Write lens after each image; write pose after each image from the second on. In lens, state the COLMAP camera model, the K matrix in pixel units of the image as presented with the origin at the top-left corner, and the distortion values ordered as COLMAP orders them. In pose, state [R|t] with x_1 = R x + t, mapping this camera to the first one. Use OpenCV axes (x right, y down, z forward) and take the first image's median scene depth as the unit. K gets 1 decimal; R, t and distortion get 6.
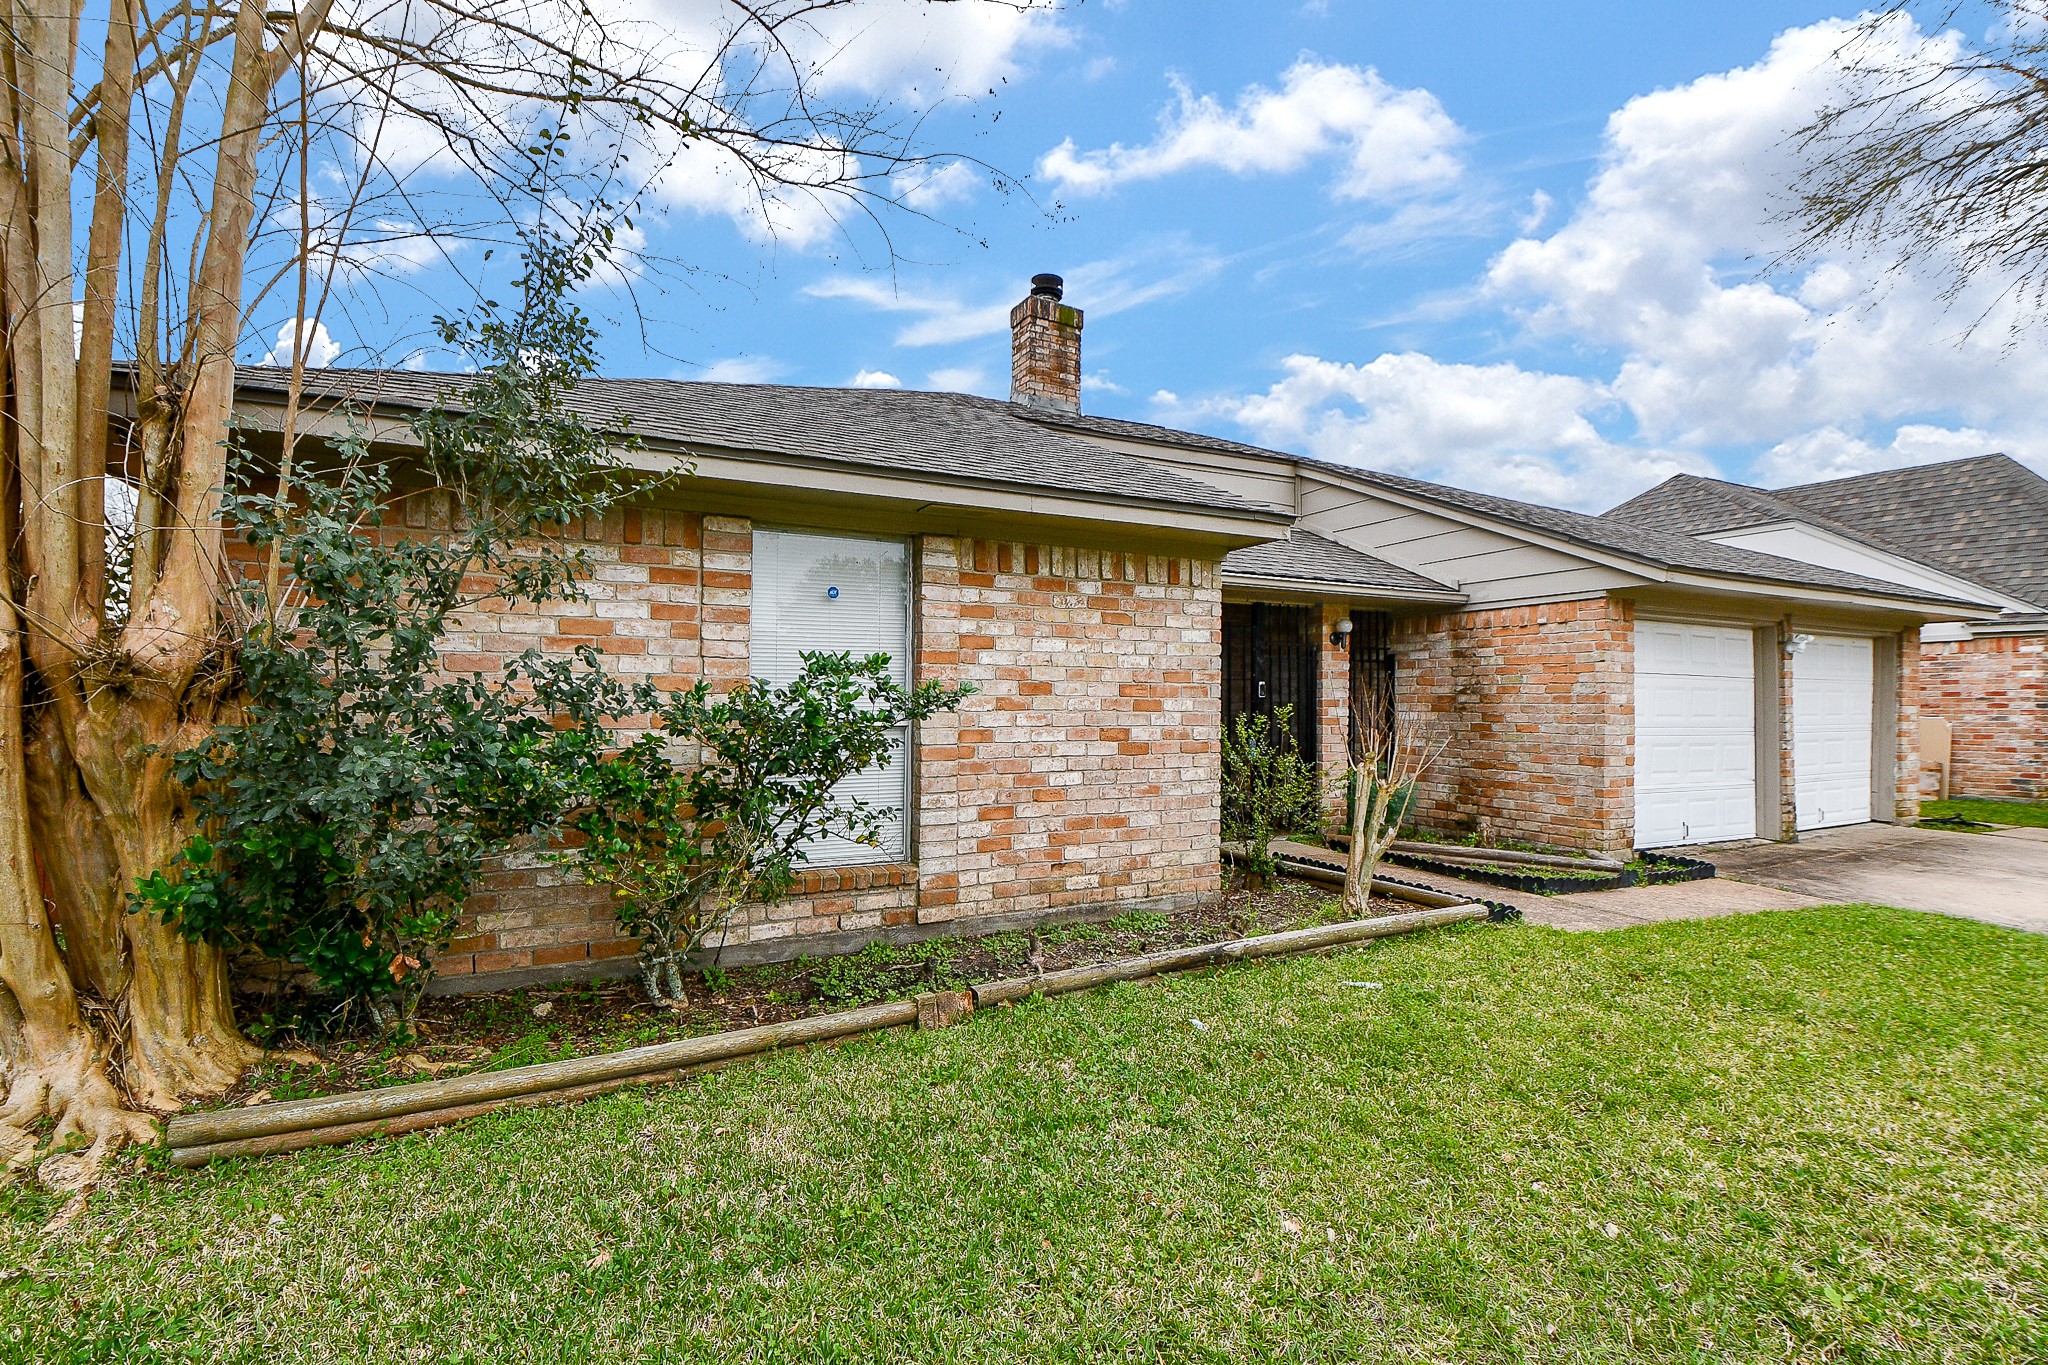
lens RADIAL K [[917.4, 0, 1022.6], [0, 917.4, 708.5], [0, 0, 1]] dist [0.062425, -0.049089]
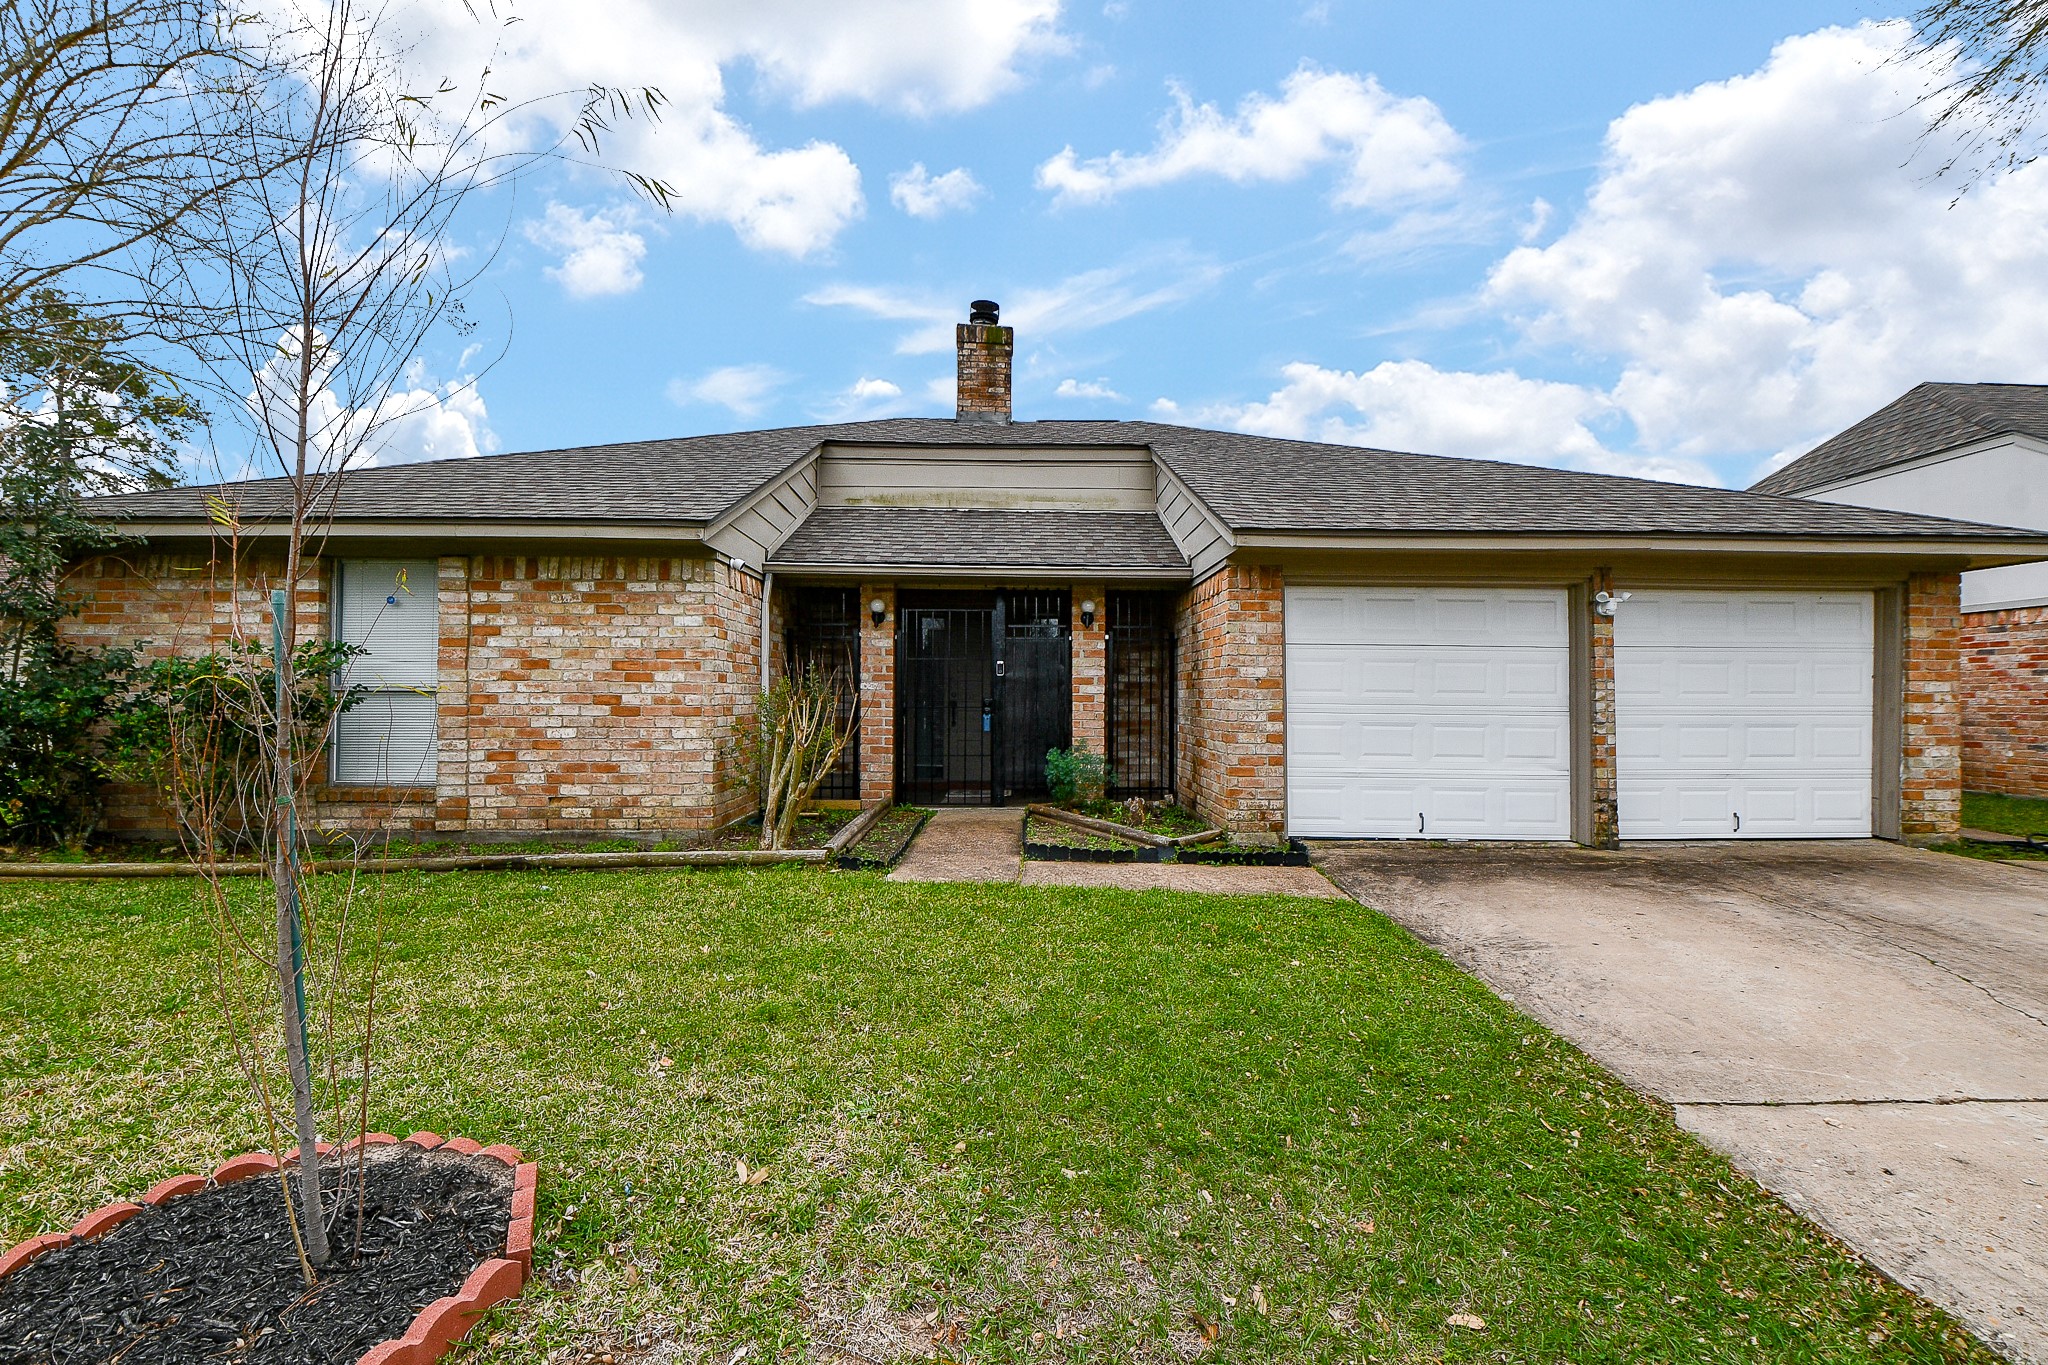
lens RADIAL K [[890.9, 0, 1030.7], [0, 890.9, 691.9], [0, 0, 1]] dist [0.027334, -0.022941]
pose [[0.903194, -0.002076, -0.429227, 1.227622], [-0.003274, 0.999926, -0.011724, 0.031380], [0.429219, 0.011995, 0.903121, 0.133061]]
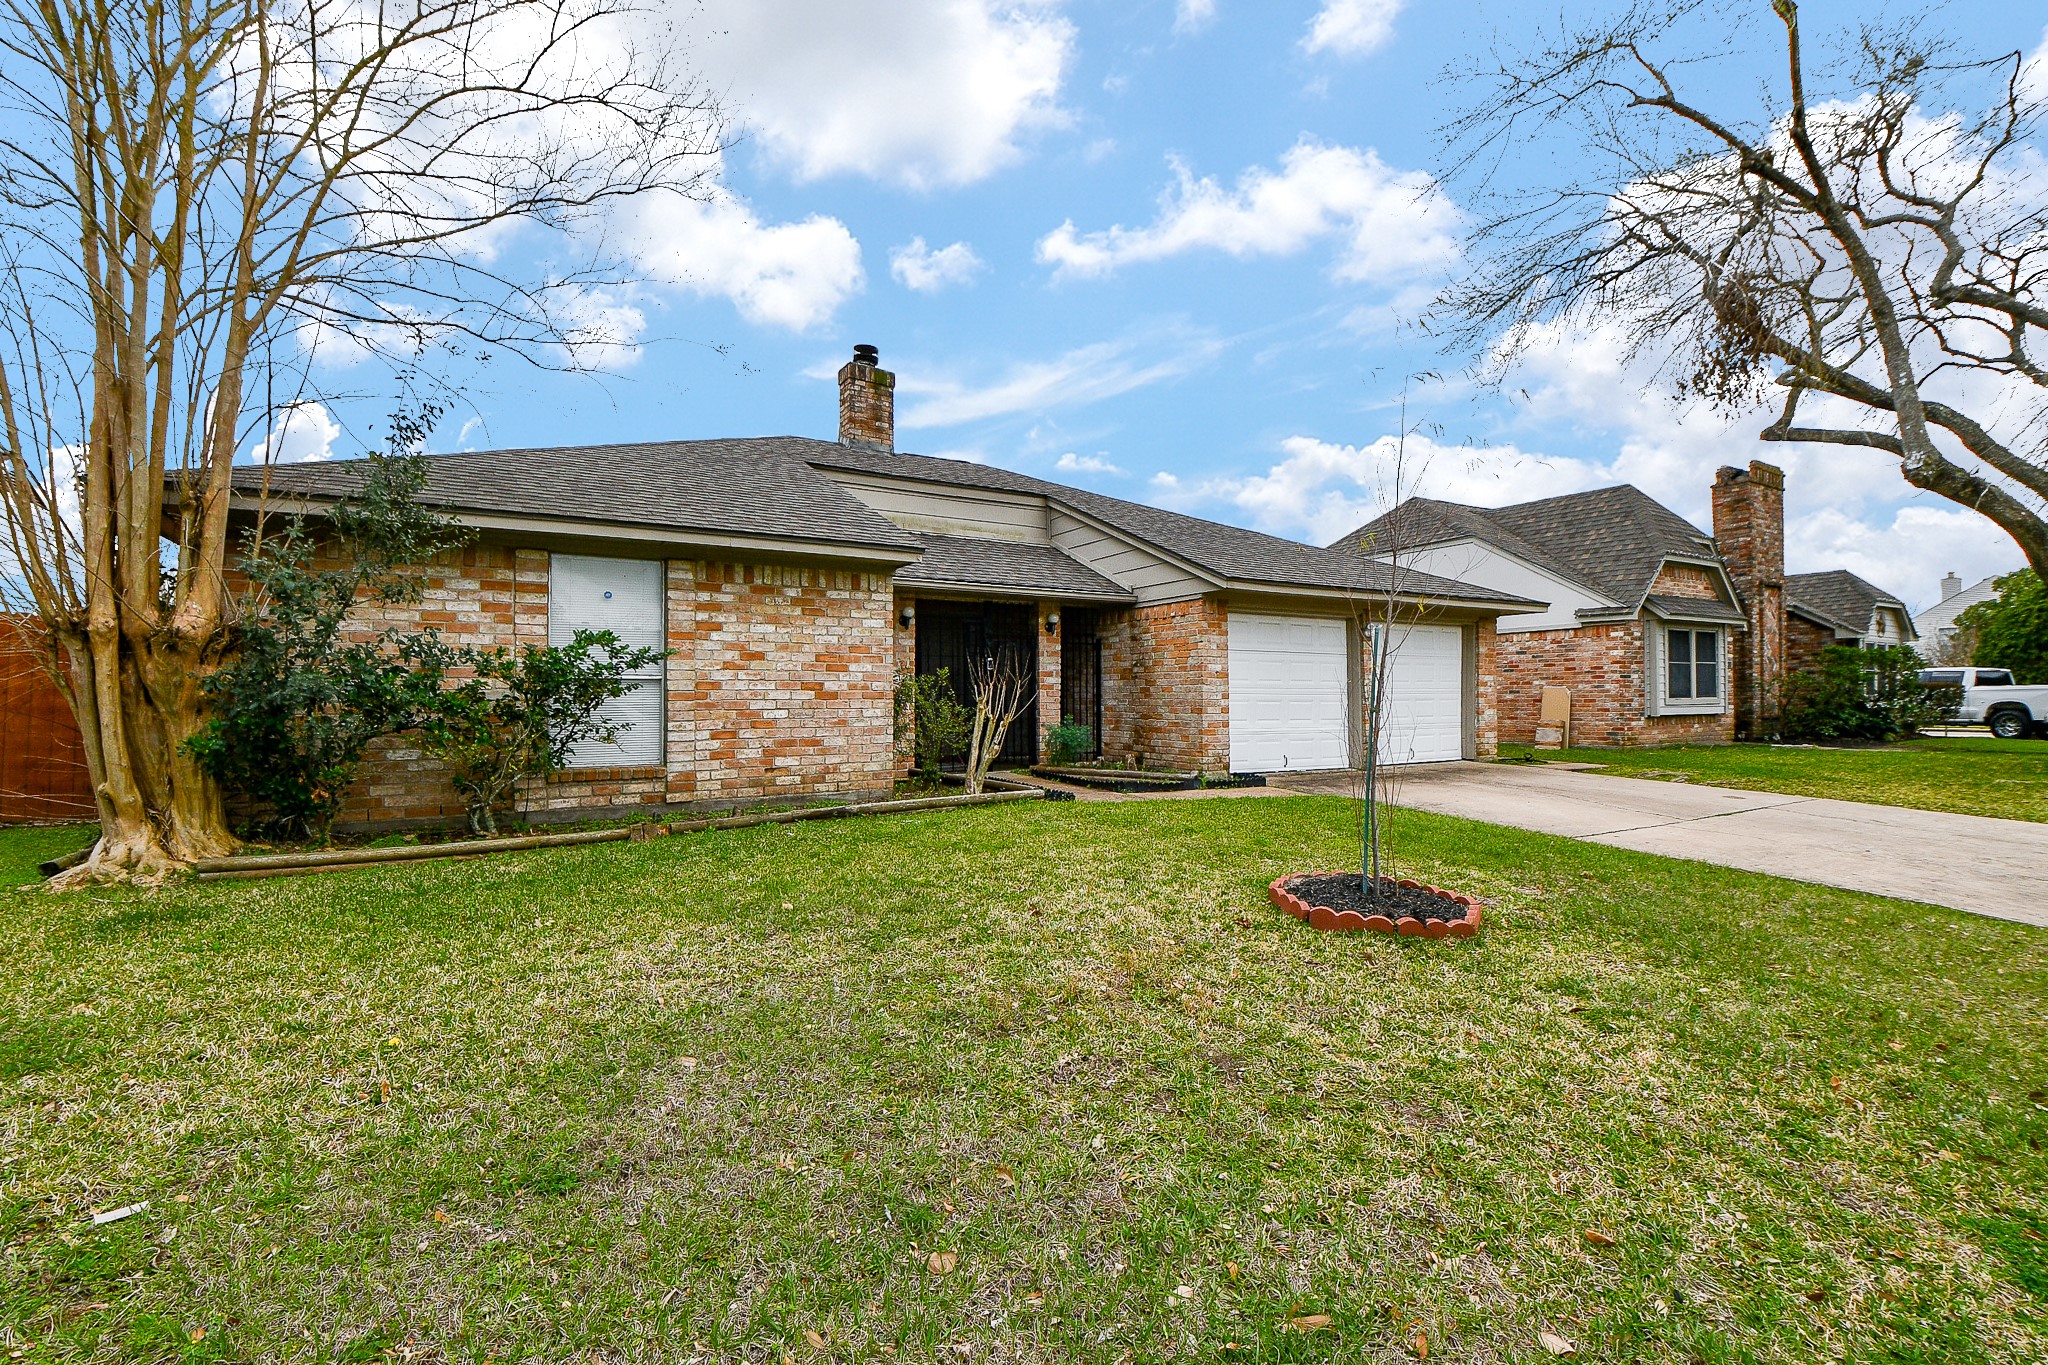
lens RADIAL K [[888.3, 0, 1035.1], [0, 888.3, 688.6], [0, 0, 1]] dist [0.056930, -0.042918]
pose [[0.997717, -0.007228, 0.067148, 0.394451], [0.008151, 0.999876, -0.013483, 0.058624], [-0.067042, 0.013999, 0.997652, -0.557253]]
